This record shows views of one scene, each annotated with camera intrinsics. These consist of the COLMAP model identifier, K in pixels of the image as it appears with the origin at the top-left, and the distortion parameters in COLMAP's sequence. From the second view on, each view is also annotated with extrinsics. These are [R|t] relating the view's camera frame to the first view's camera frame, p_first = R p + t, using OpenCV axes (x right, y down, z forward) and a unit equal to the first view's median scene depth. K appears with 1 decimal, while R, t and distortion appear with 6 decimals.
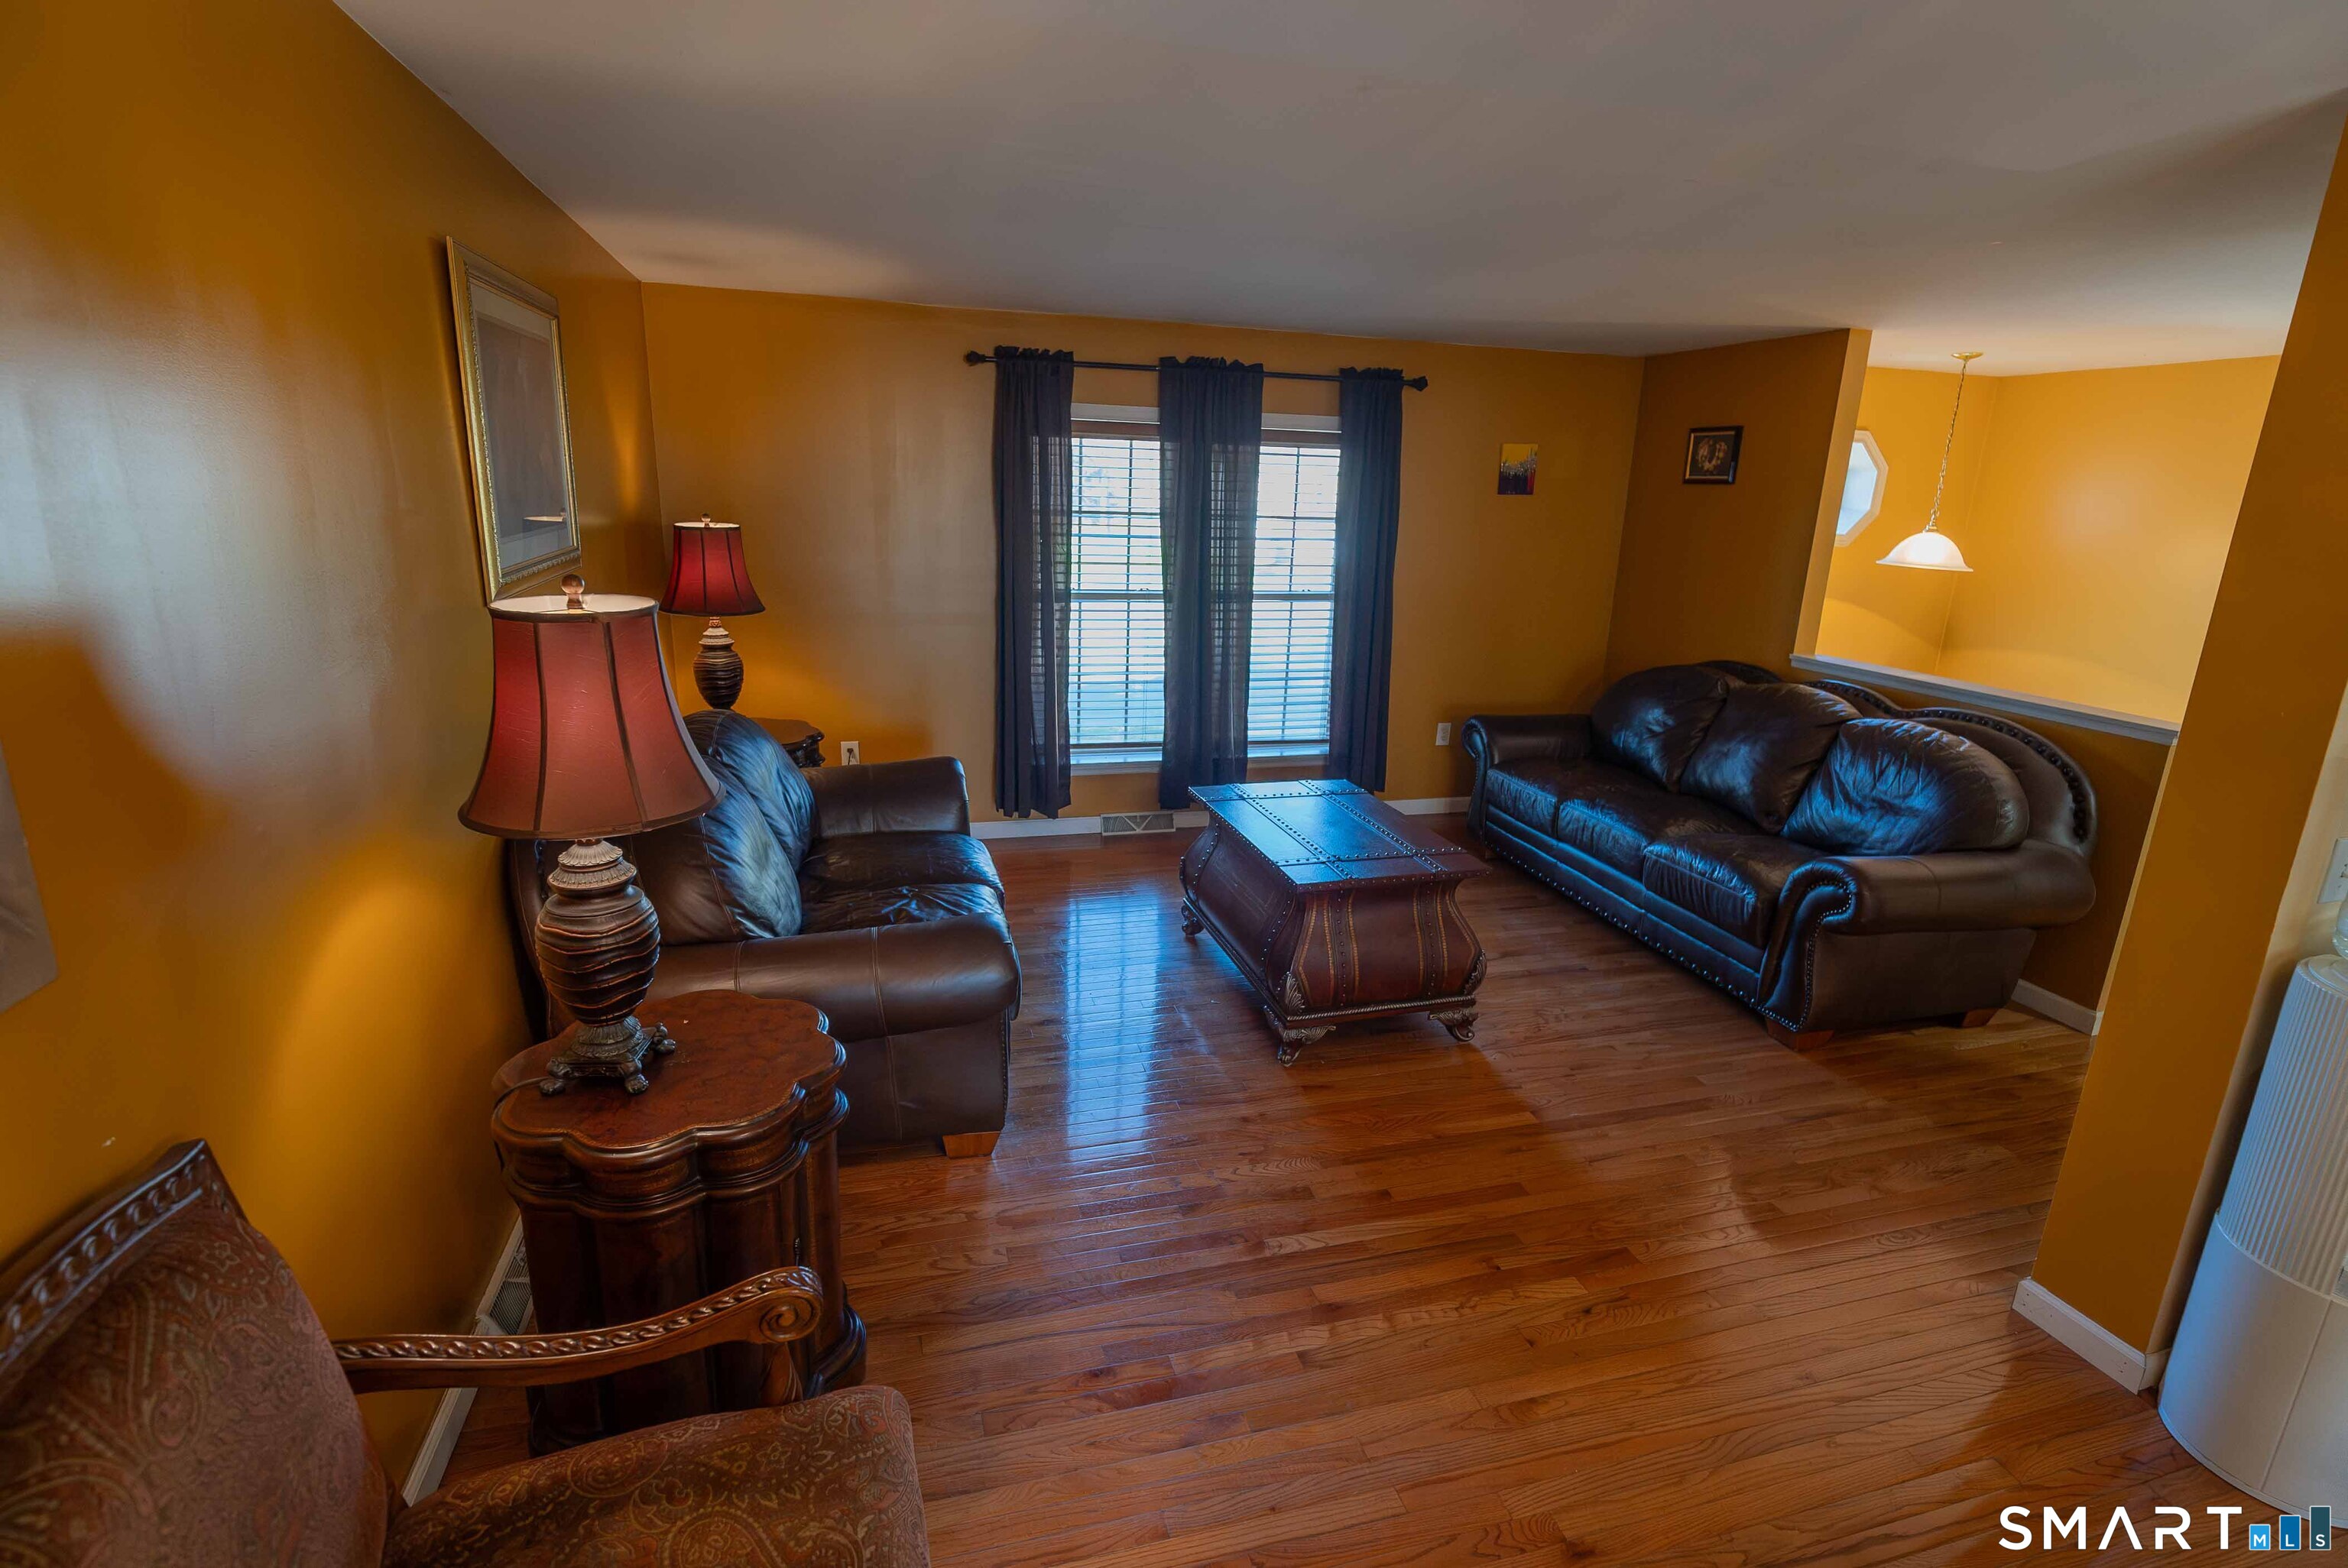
lens RADIAL K [[1106.0, 0, 1183.1], [0, 1106.0, 783.3], [0, 0, 1]] dist [-0.002490, -0.001148]
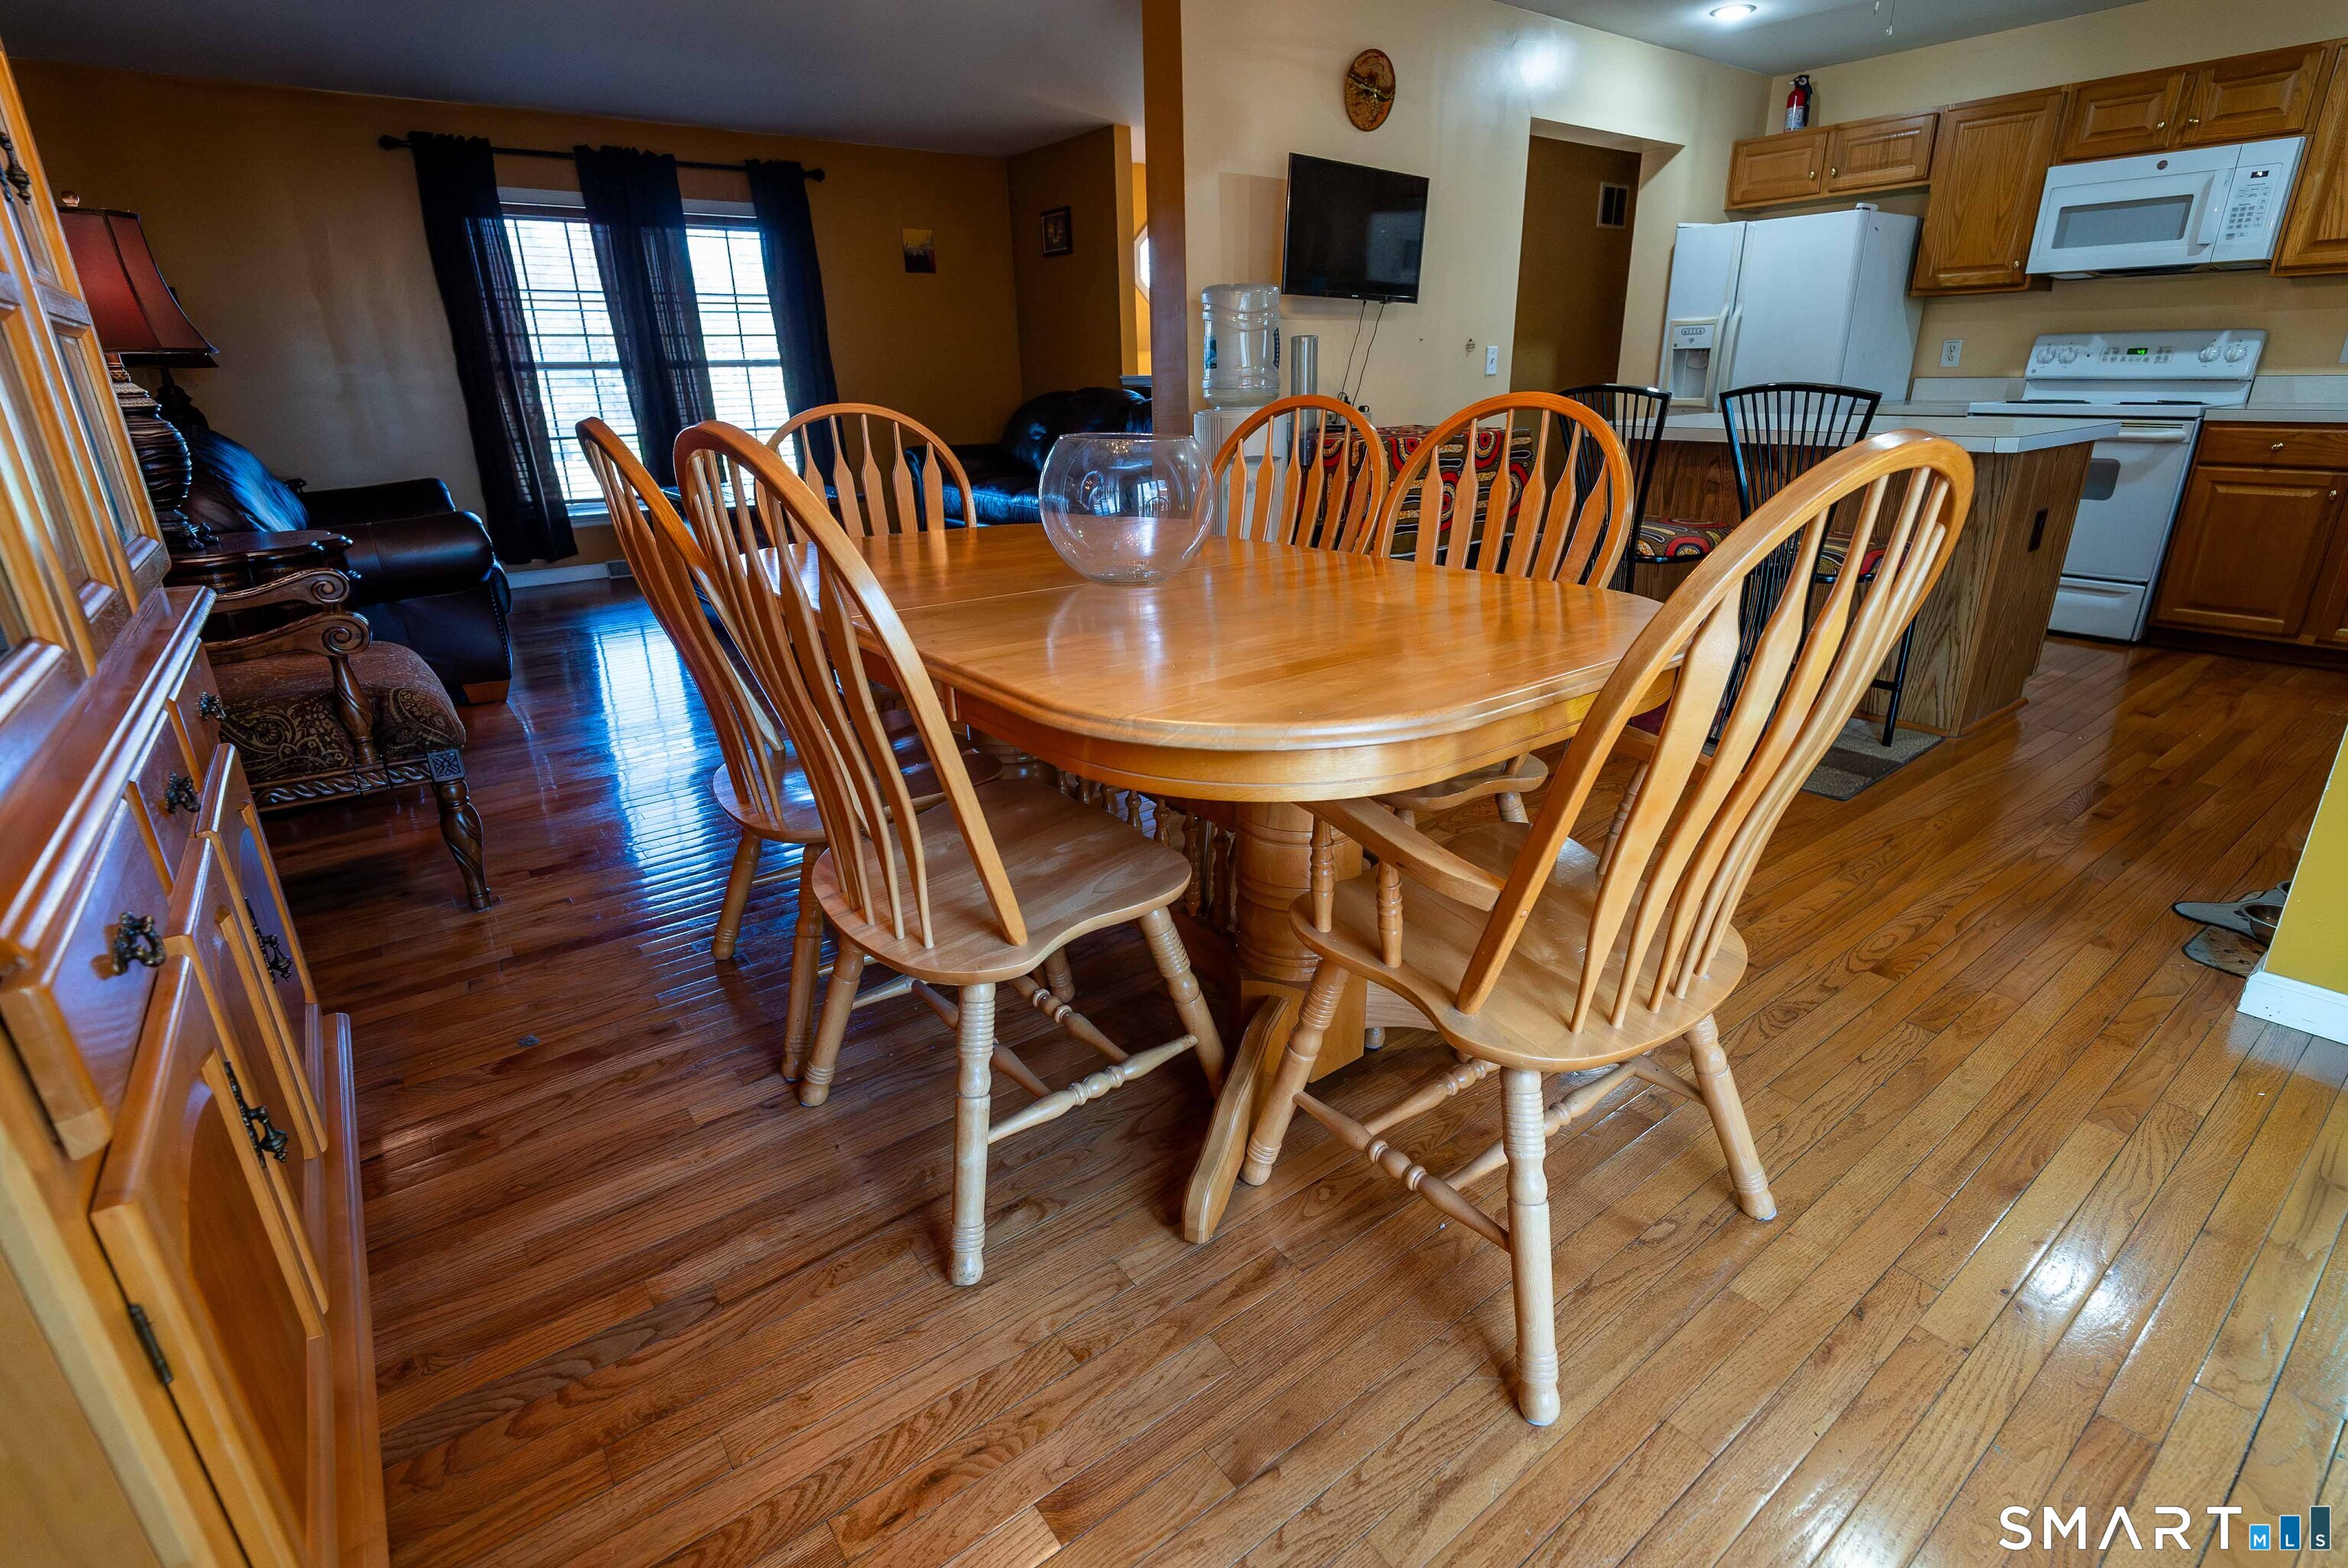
lens RADIAL K [[1103.8, 0, 1180.7], [0, 1103.8, 780.0], [0, 0, 1]] dist [-0.000601, -0.000532]
pose [[0.934180, -0.169829, 0.313793, 0.094816], [0.139118, 0.983224, 0.117973, 0.216709], [-0.328564, -0.066554, 0.942134, -0.342047]]
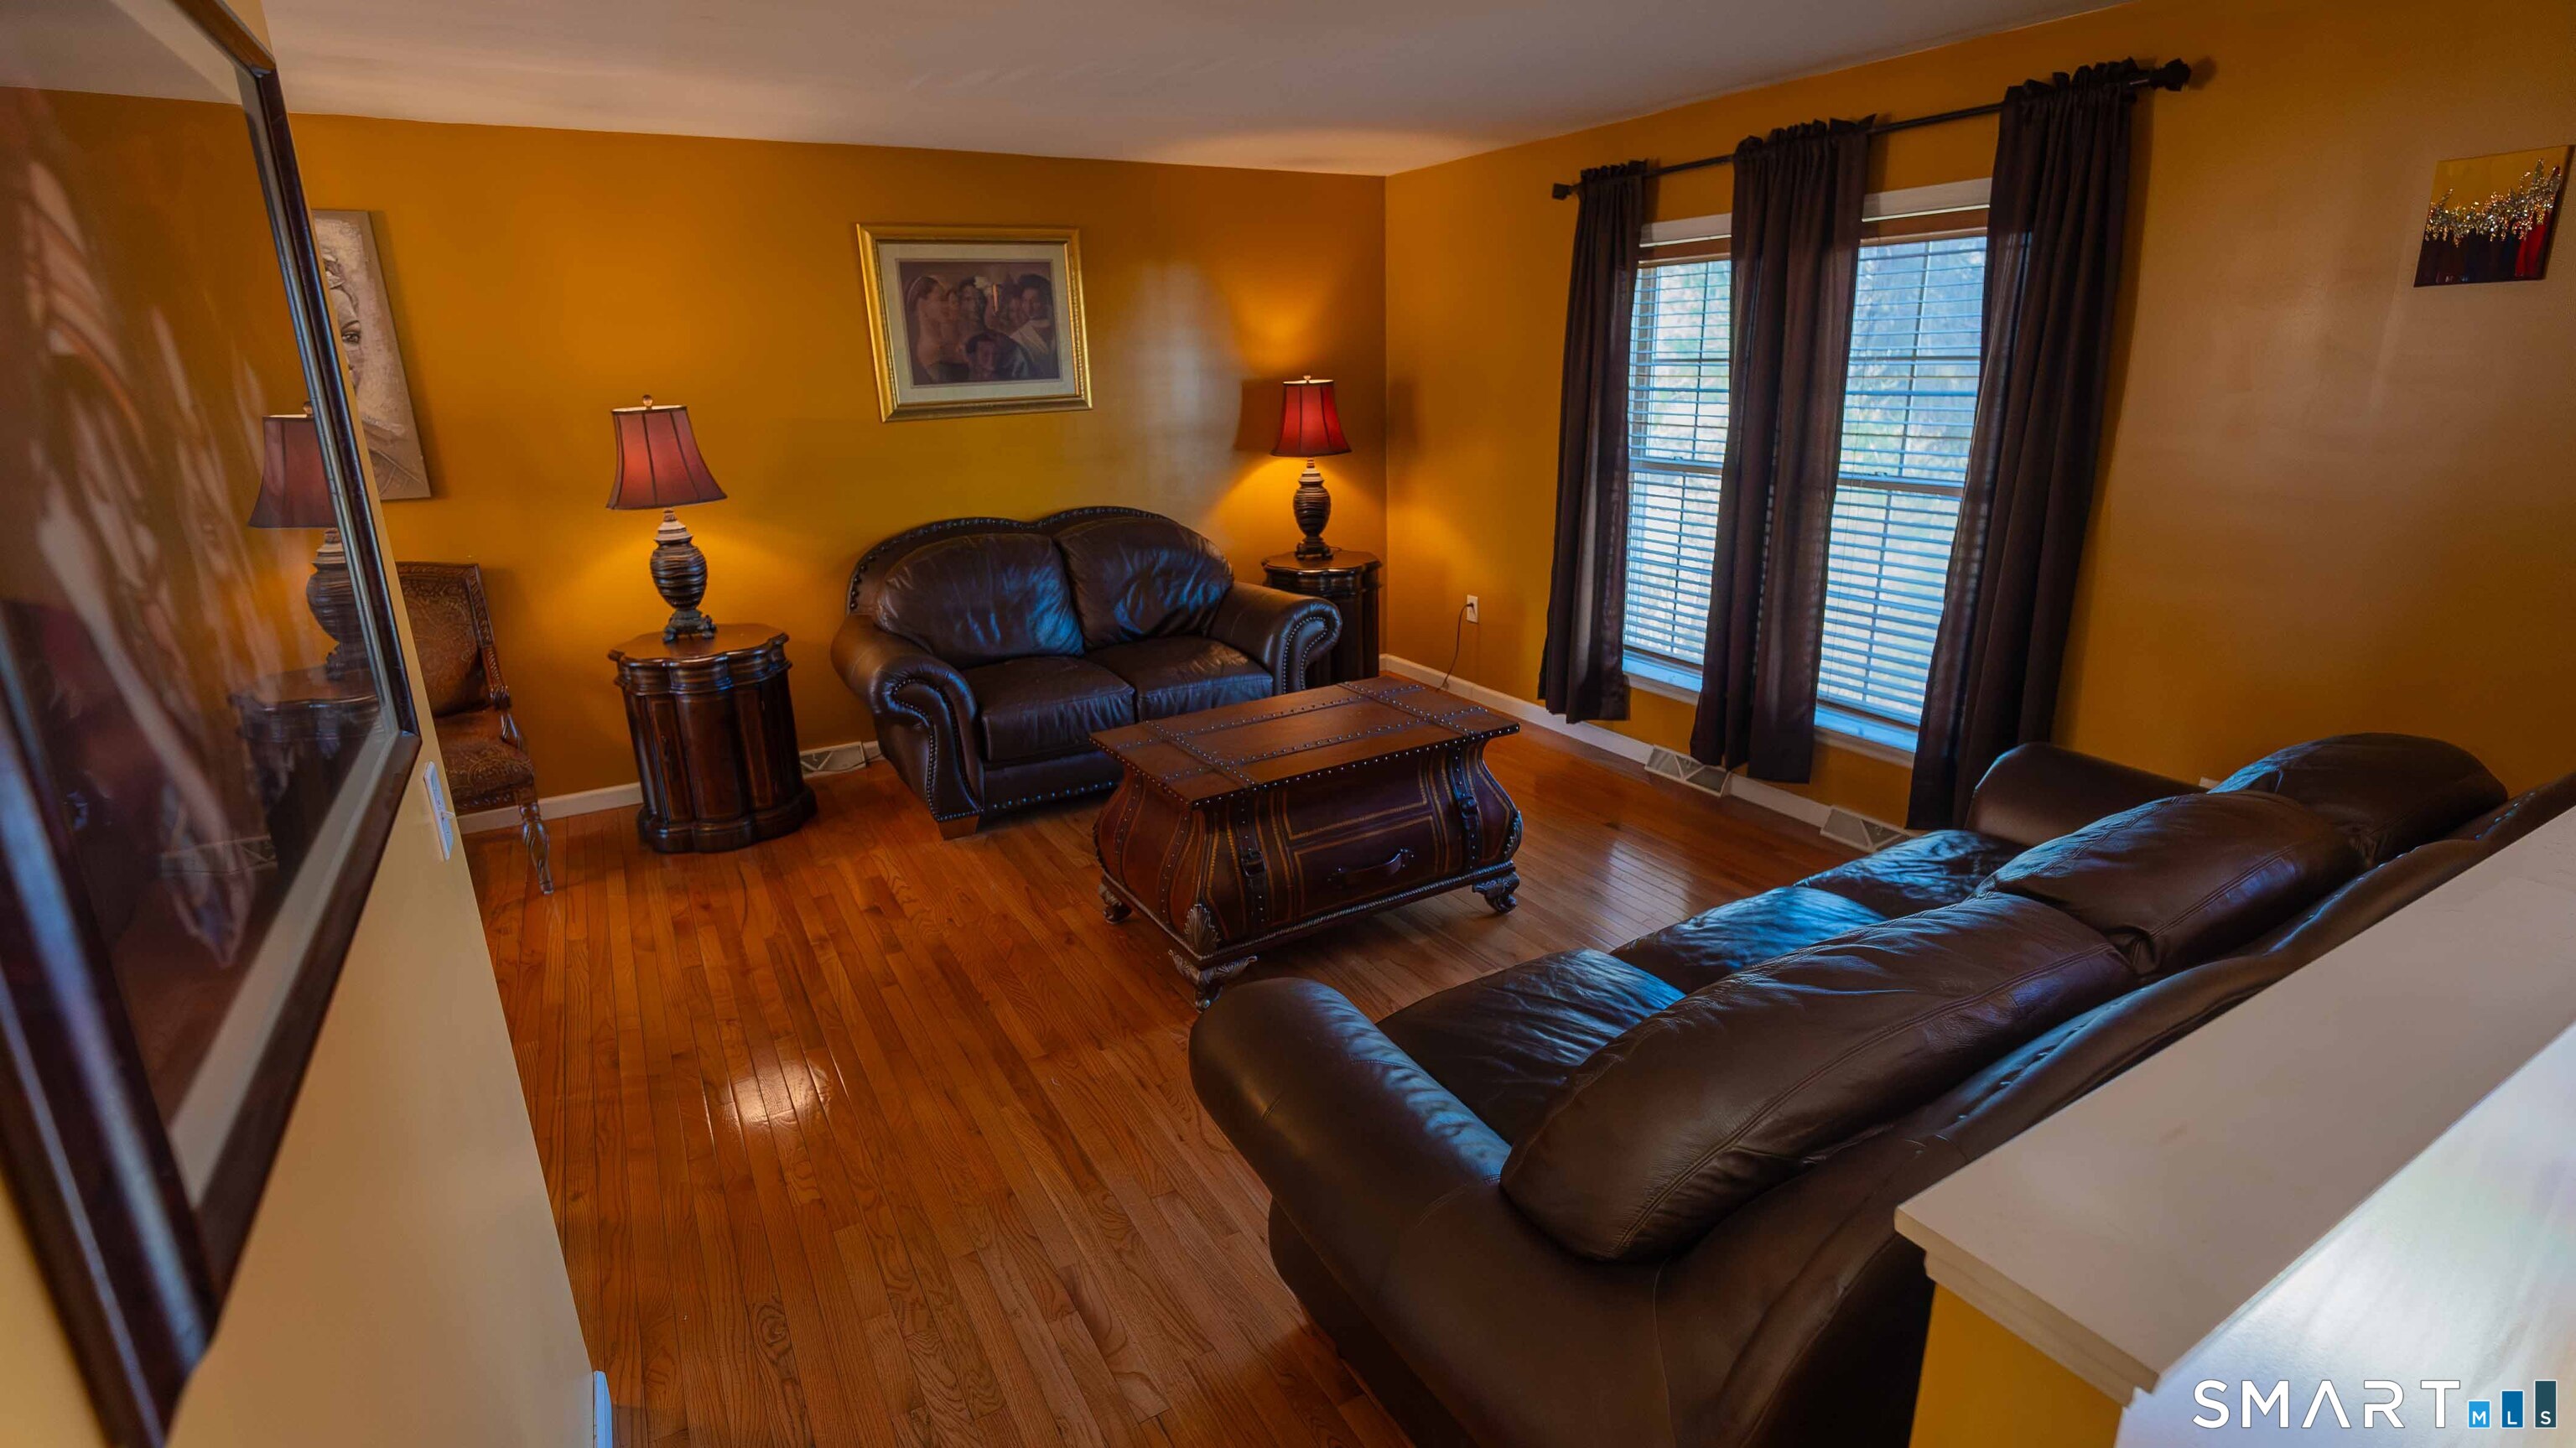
lens RADIAL K [[1210.0, 0, 1317.5], [0, 1210.0, 723.1], [0, 0, 1]] dist [-0.017113, 0.000023]
pose [[0.249877, 0.242510, -0.937417, 0.717819], [-0.228090, 0.955627, 0.186421, -0.098688], [0.941030, 0.167233, 0.294103, 0.544310]]
